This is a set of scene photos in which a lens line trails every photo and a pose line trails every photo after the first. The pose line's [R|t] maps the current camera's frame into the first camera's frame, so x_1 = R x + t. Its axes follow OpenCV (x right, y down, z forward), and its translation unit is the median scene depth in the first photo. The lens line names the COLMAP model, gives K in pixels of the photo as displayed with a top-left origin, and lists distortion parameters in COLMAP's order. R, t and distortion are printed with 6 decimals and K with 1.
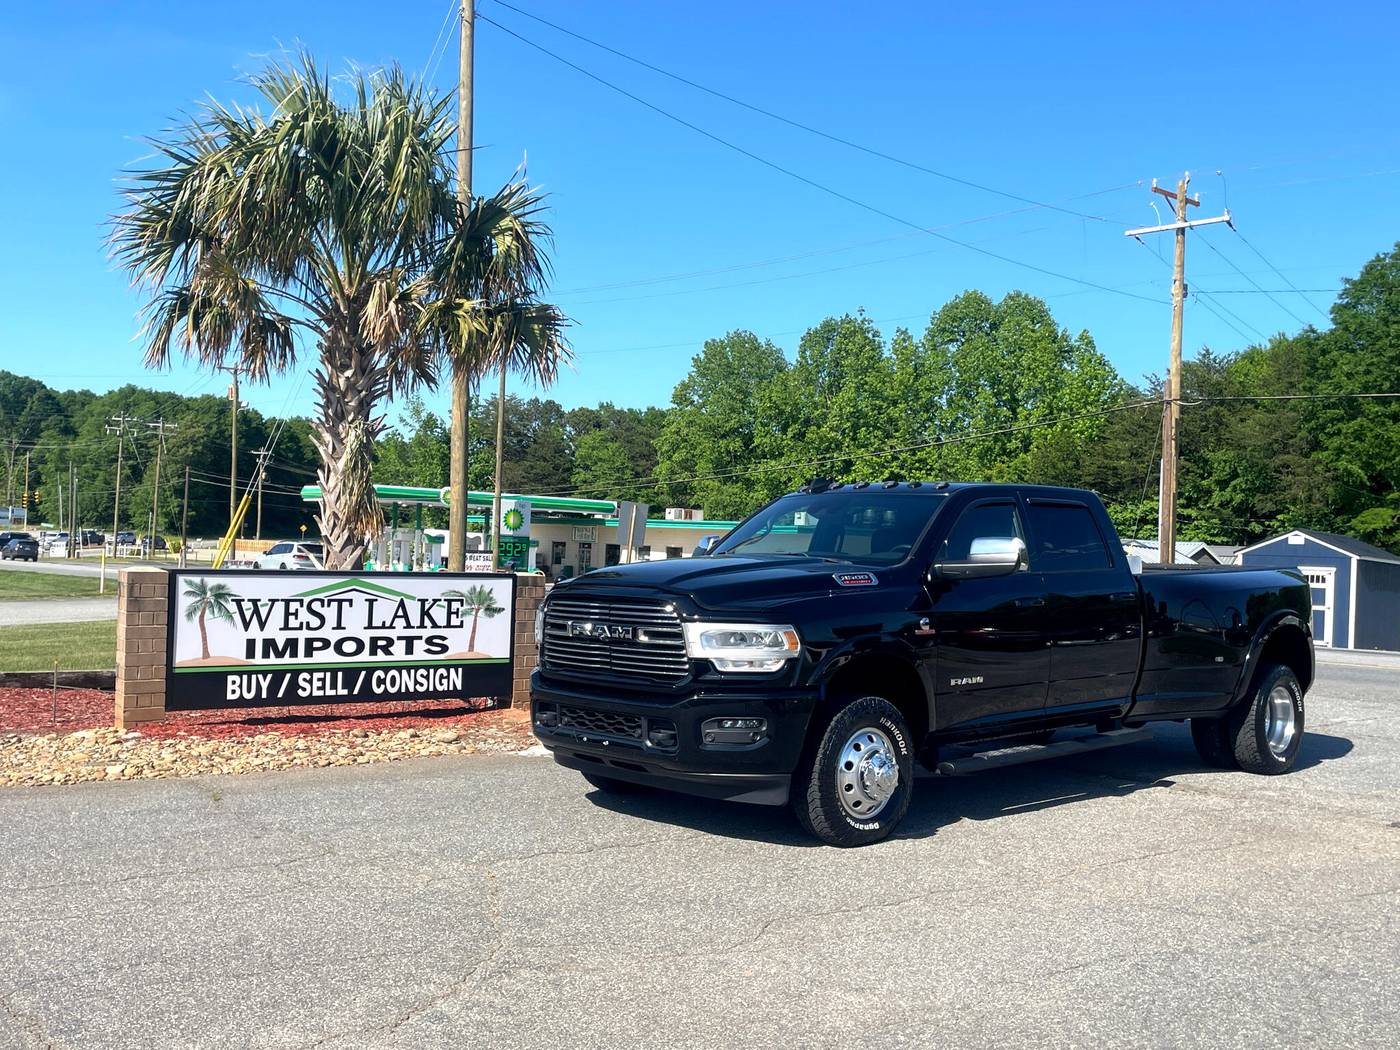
lens RADIAL K [[1270.5, 0, 677.0], [0, 1270.5, 525.6], [0, 0, 1]] dist [0.123740, -0.186490]
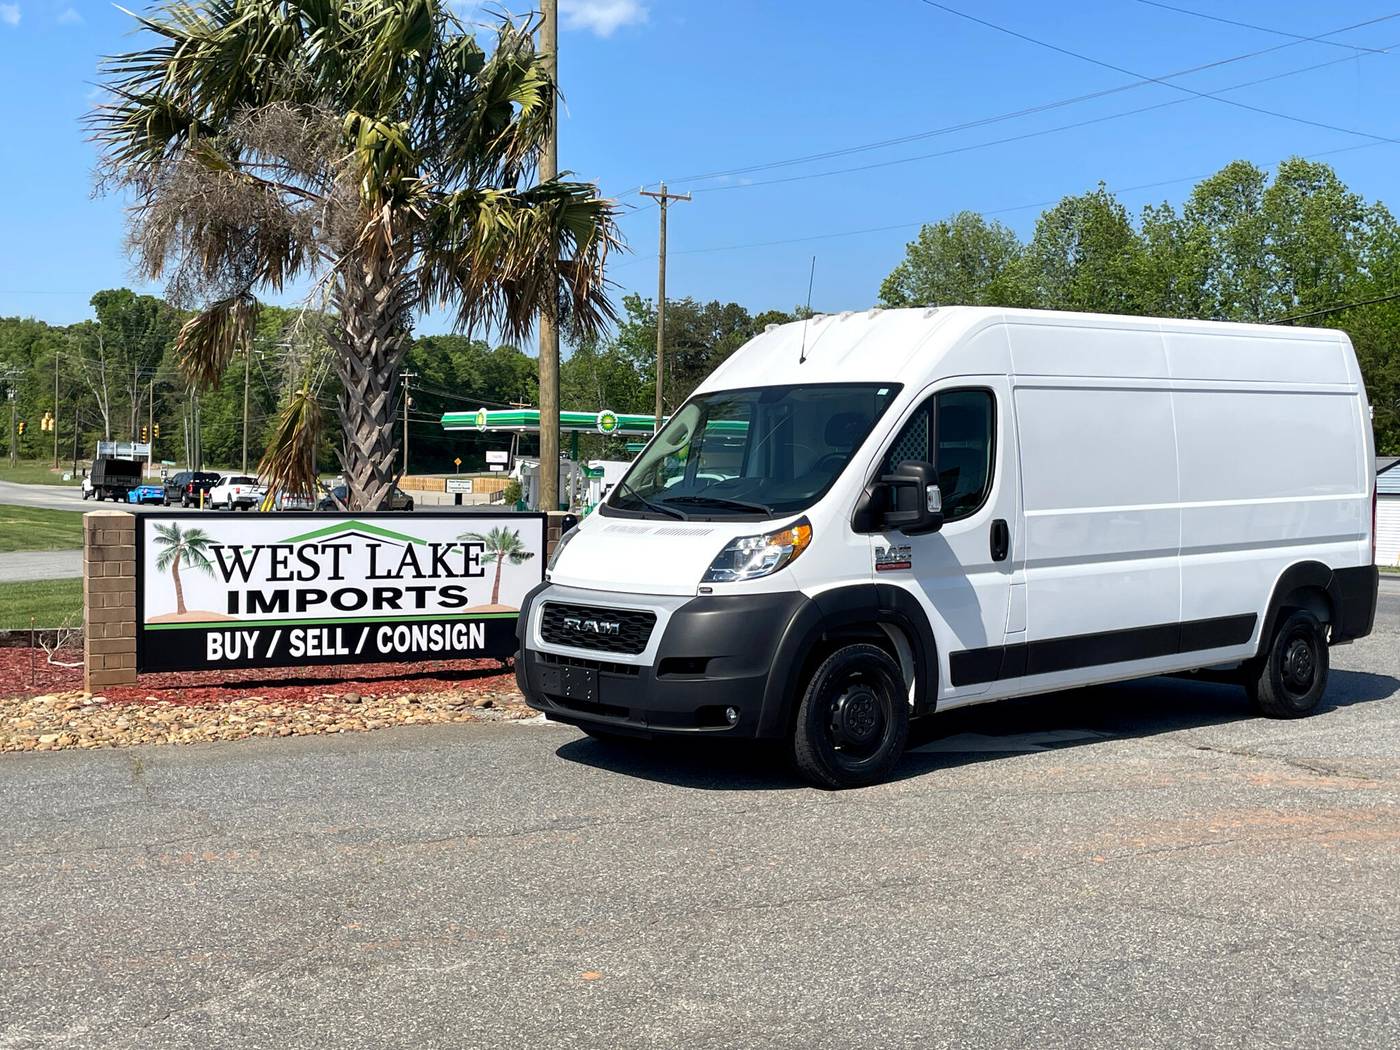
lens RADIAL K [[1522.1, 0, 727.4], [0, 1522.1, 503.9], [0, 0, 1]] dist [0.133421, -0.205088]
pose [[0.993216, -0.014383, -0.115391, 0.119463], [0.018292, 0.999292, 0.032884, 0.000573], [0.114836, -0.034771, 0.992776, 0.000329]]
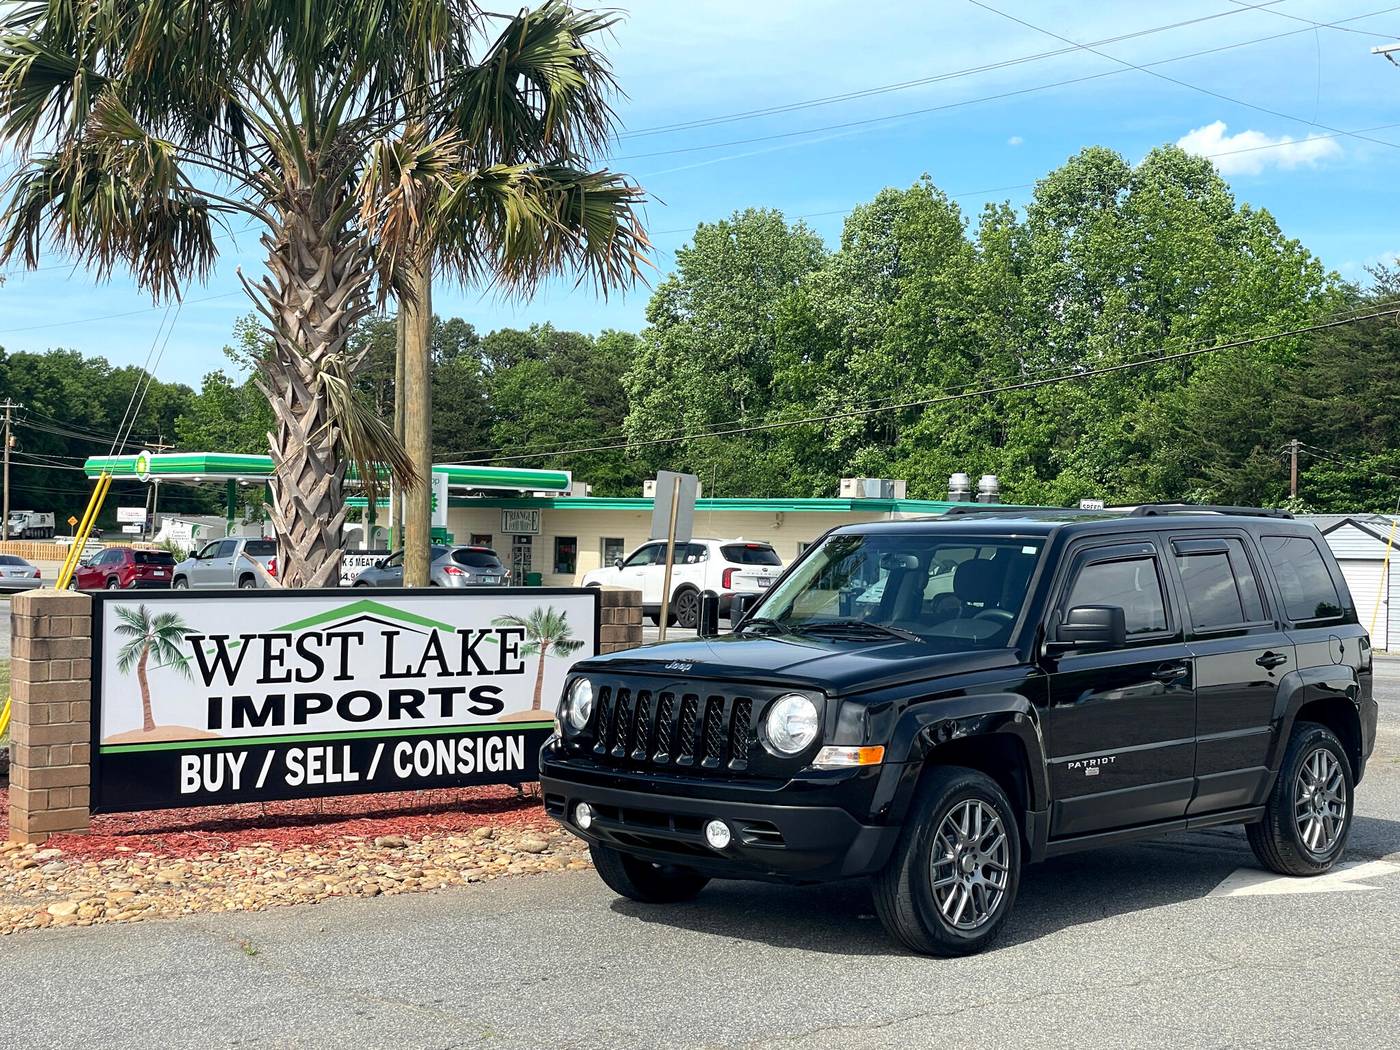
lens RADIAL K [[1931.4, 0, 695.4], [0, 1931.4, 499.1], [0, 0, 1]] dist [0.101238, 0.068505]
pose [[0.999342, -0.019021, 0.030895, -0.115056], [0.019124, 0.999812, -0.003042, -0.003478], [-0.030832, 0.003631, 0.999518, 0.019047]]
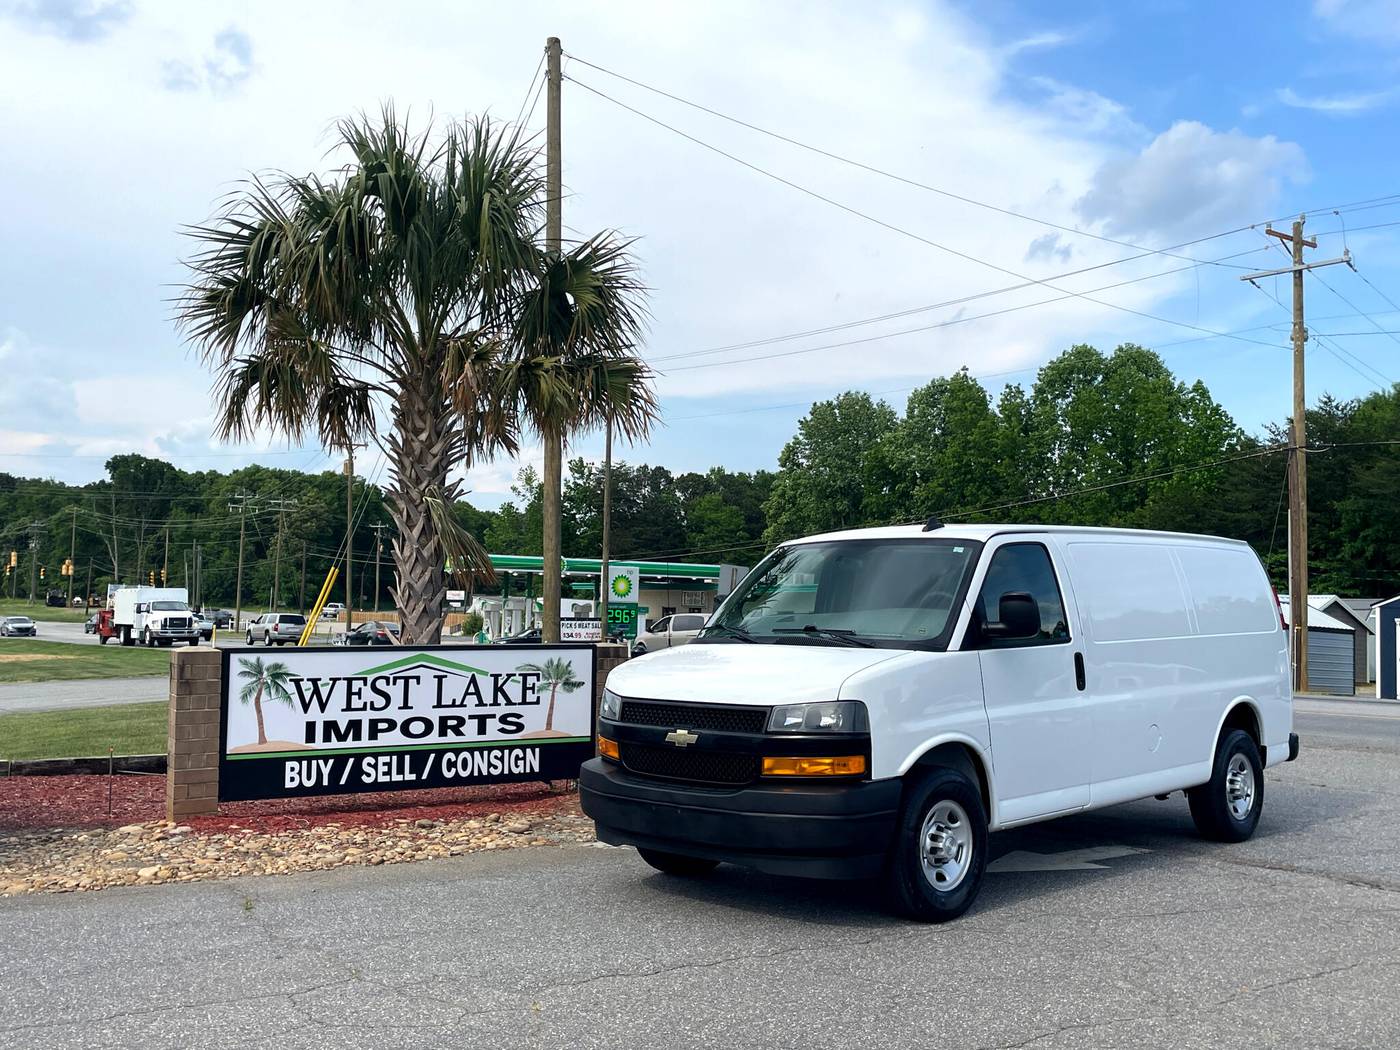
lens RADIAL K [[1266.4, 0, 721.1], [0, 1266.4, 526.3], [0, 0, 1]] dist [0.098179, -0.115100]
pose [[0.998297, -0.024420, -0.052985, 0.017030], [0.021768, 0.998509, -0.050064, -0.000065], [0.054128, 0.048826, 0.997340, 0.081726]]
